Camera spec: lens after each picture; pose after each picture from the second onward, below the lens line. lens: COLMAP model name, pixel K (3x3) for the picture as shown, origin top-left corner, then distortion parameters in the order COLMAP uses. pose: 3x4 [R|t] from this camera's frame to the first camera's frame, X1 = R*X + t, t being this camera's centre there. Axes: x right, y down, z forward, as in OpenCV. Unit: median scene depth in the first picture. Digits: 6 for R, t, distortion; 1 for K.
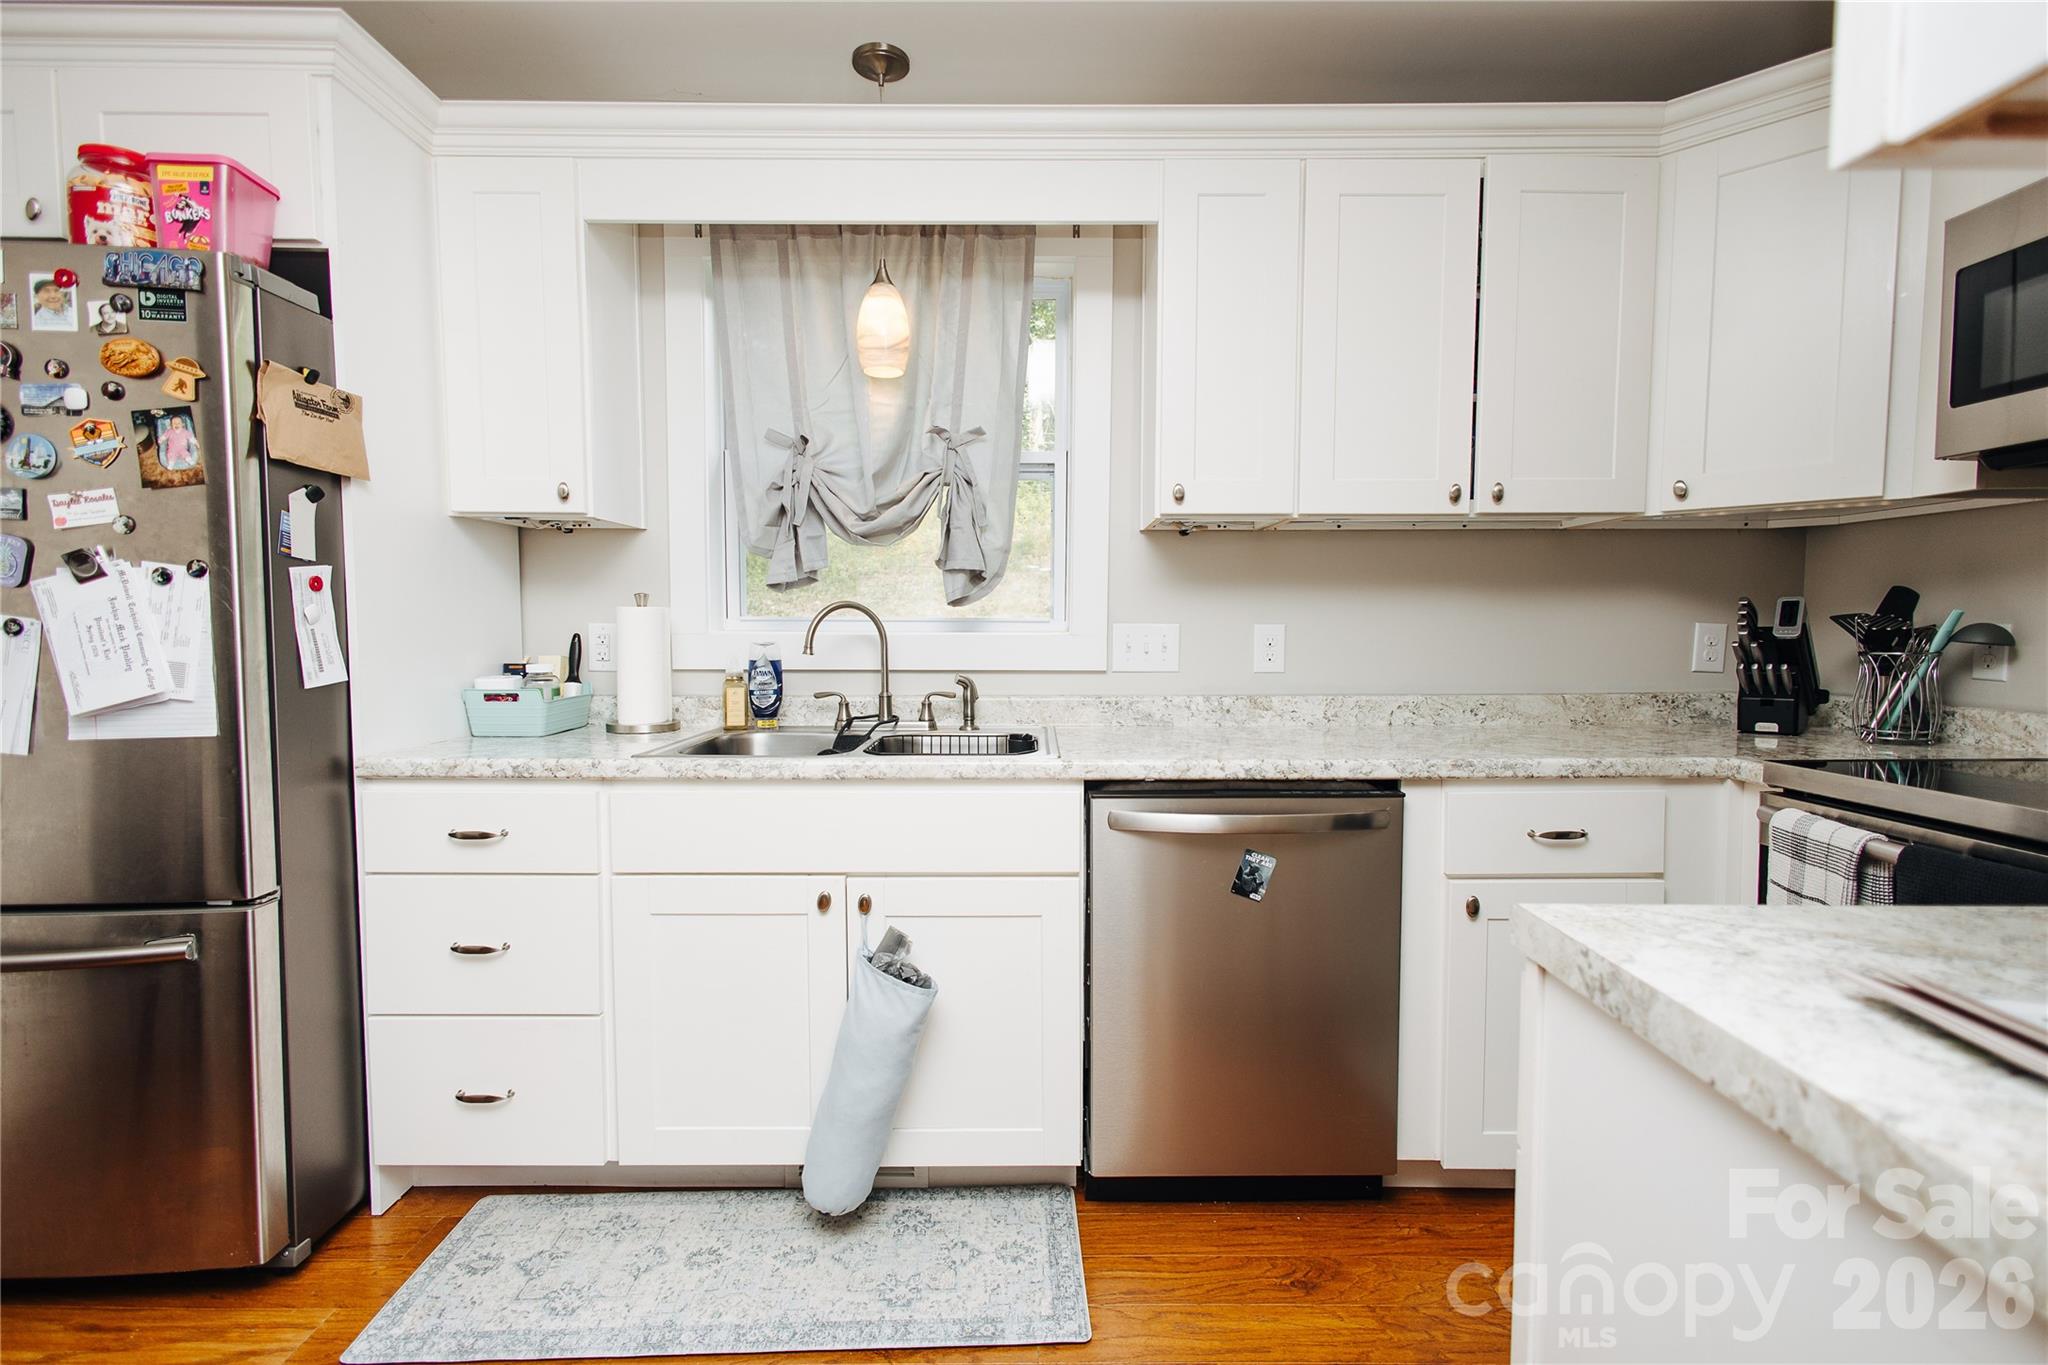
lens RADIAL K [[954.7, 0, 1029.8], [0, 954.7, 680.6], [0, 0, 1]] dist [0.015388, -0.004619]
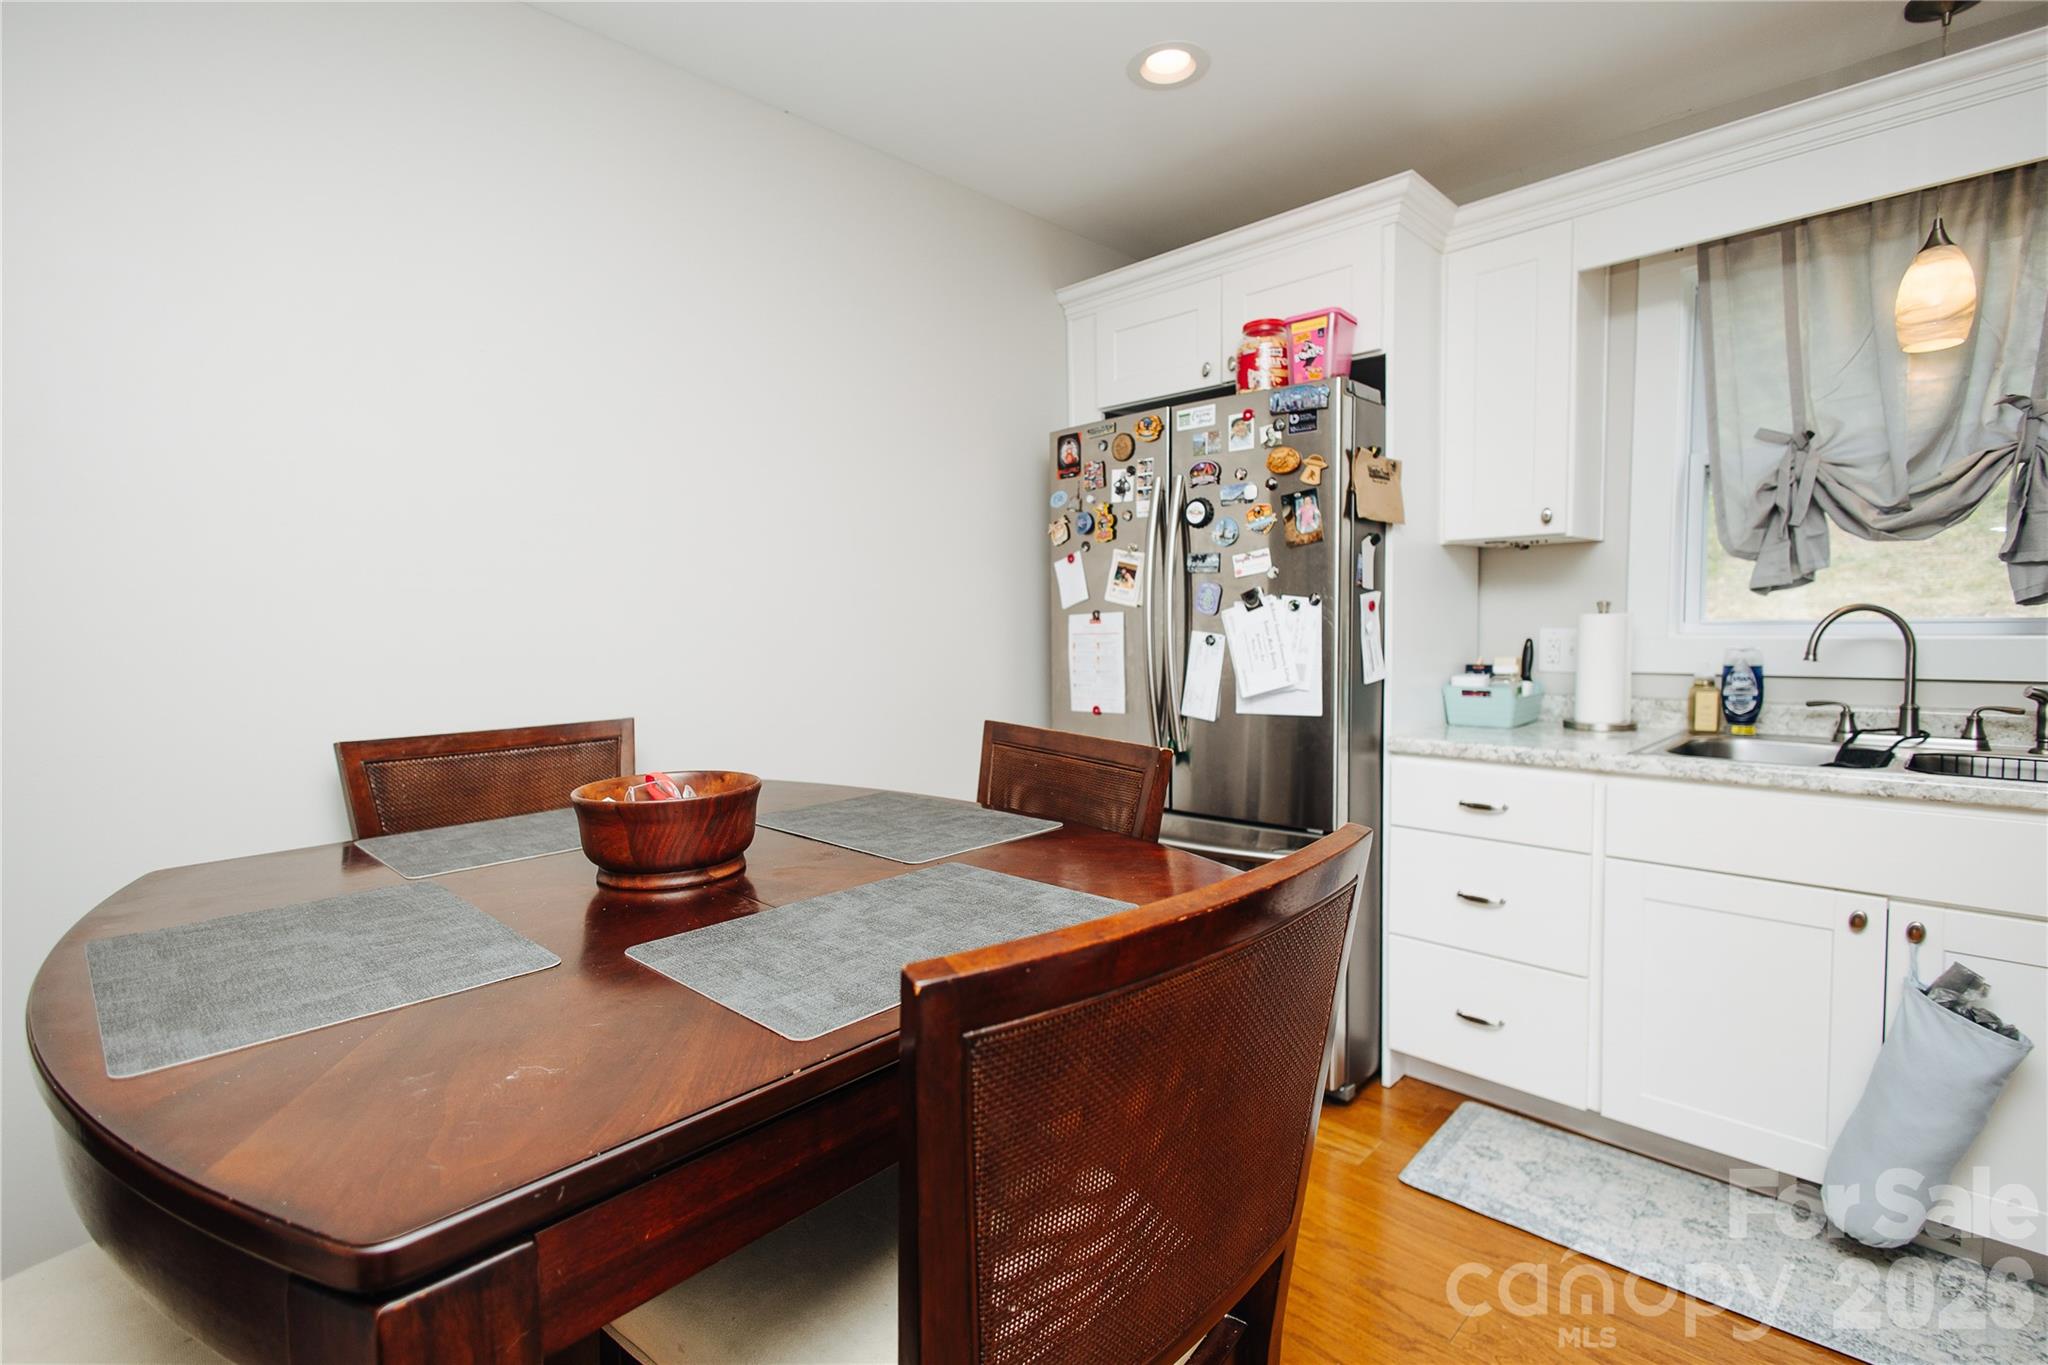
lens RADIAL K [[954.7, 0, 1019.8], [0, 954.7, 681.0], [0, 0, 1]] dist [0.015388, -0.004619]
pose [[0.706963, 0.031580, -0.706545, -0.130820], [-0.022356, 0.999501, 0.022305, -0.013219], [0.706897, 0.000026, 0.707316, -0.281861]]
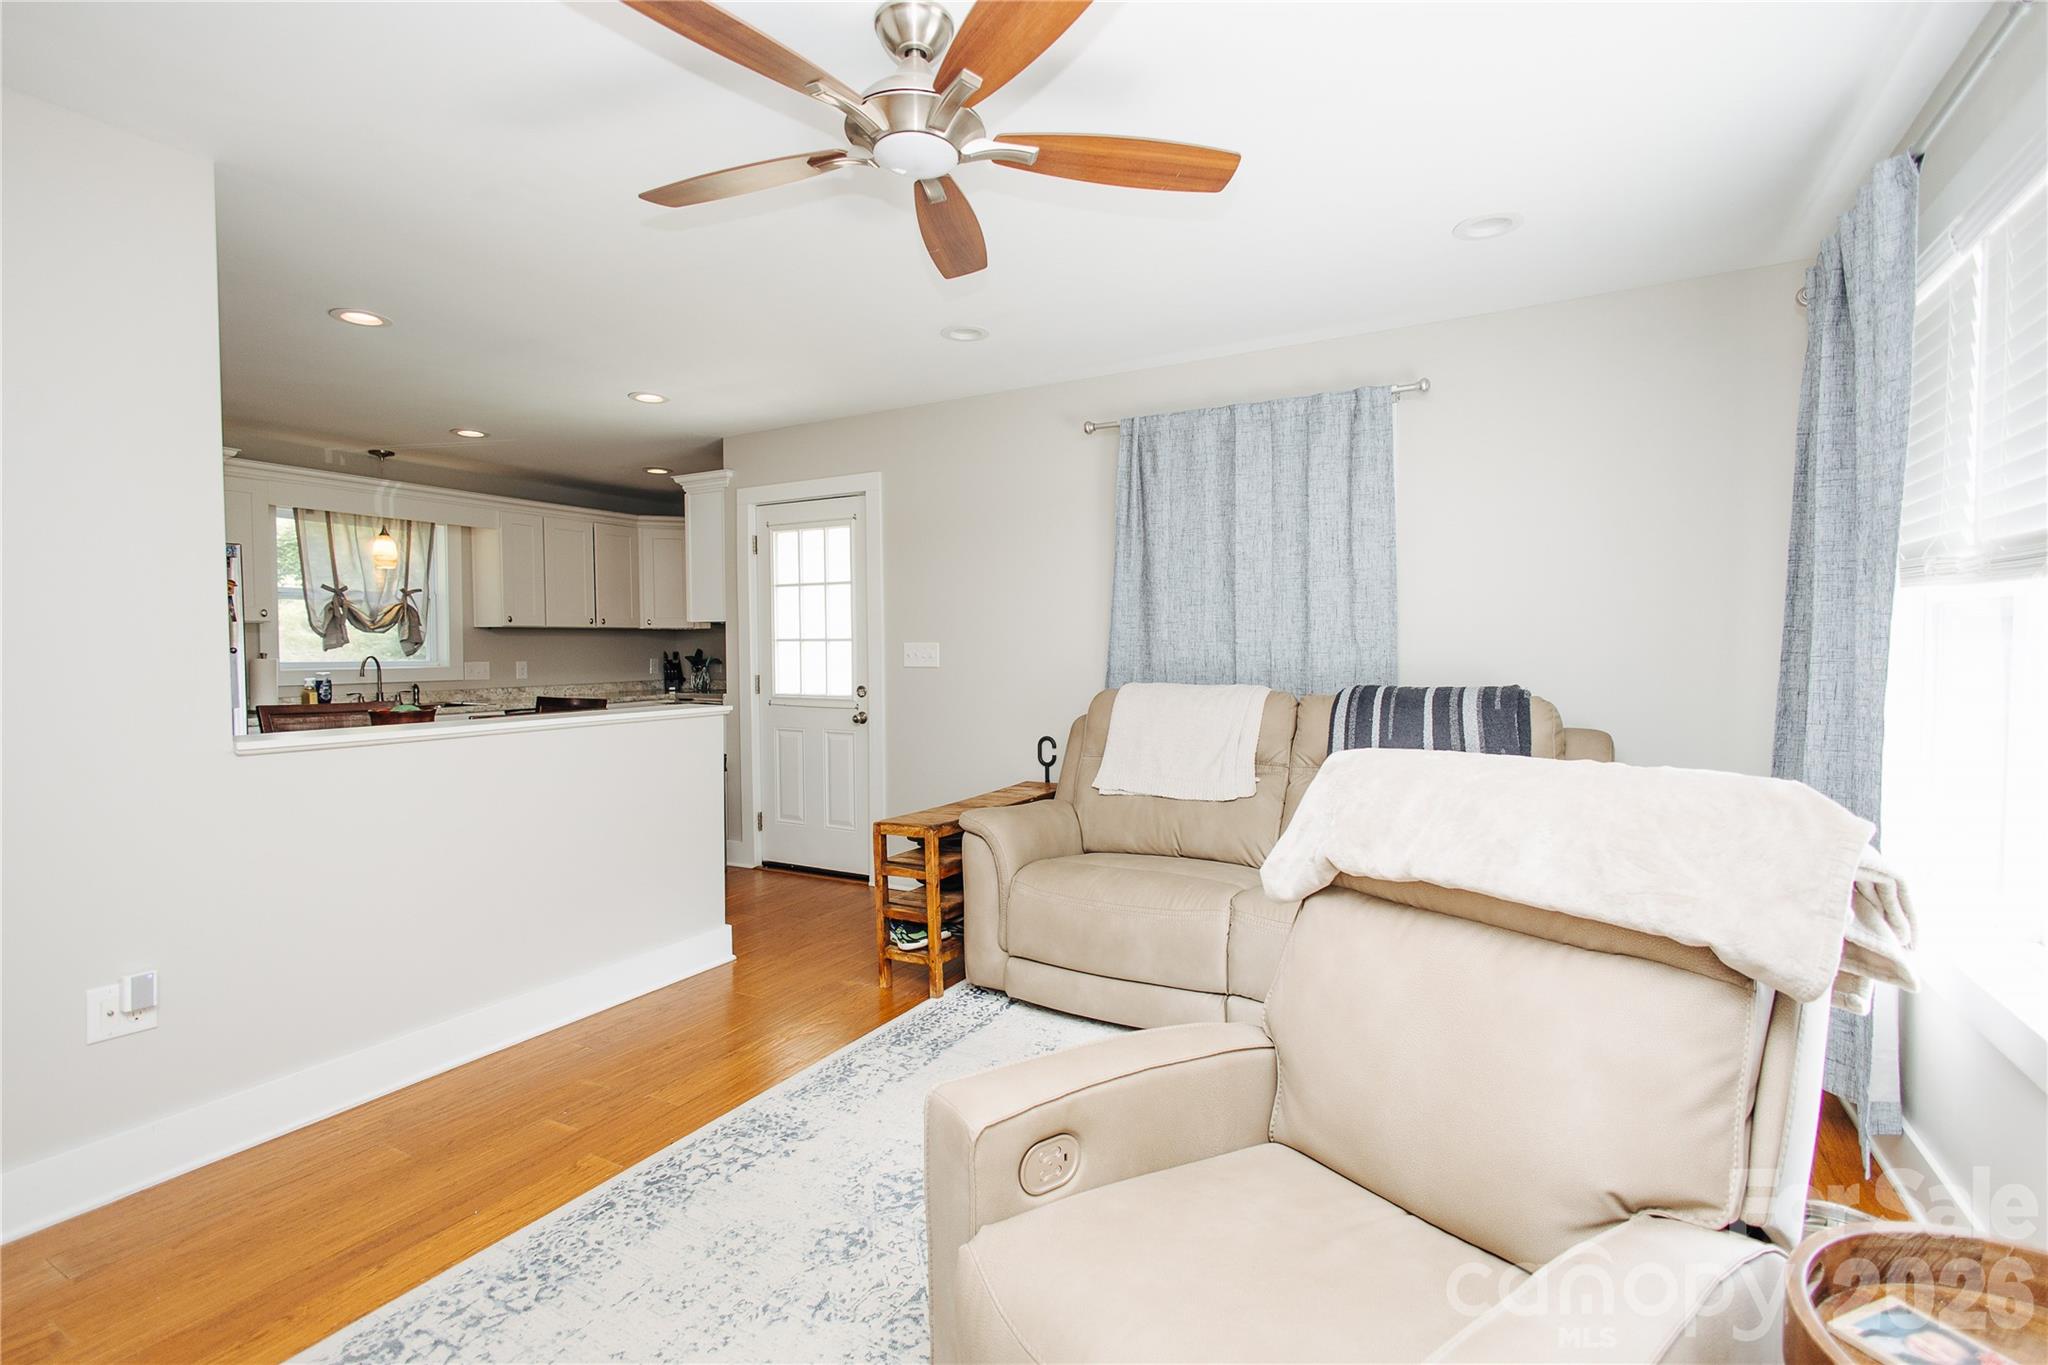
lens RADIAL K [[954.7, 0, 1033.2], [0, 954.7, 678.4], [0, 0, 1]] dist [0.015388, -0.004619]
pose [[0.492628, -0.035395, 0.869520, -1.874071], [0.059372, 0.998211, 0.006996, 0.077962], [-0.868212, 0.048179, 0.493848, -2.161016]]
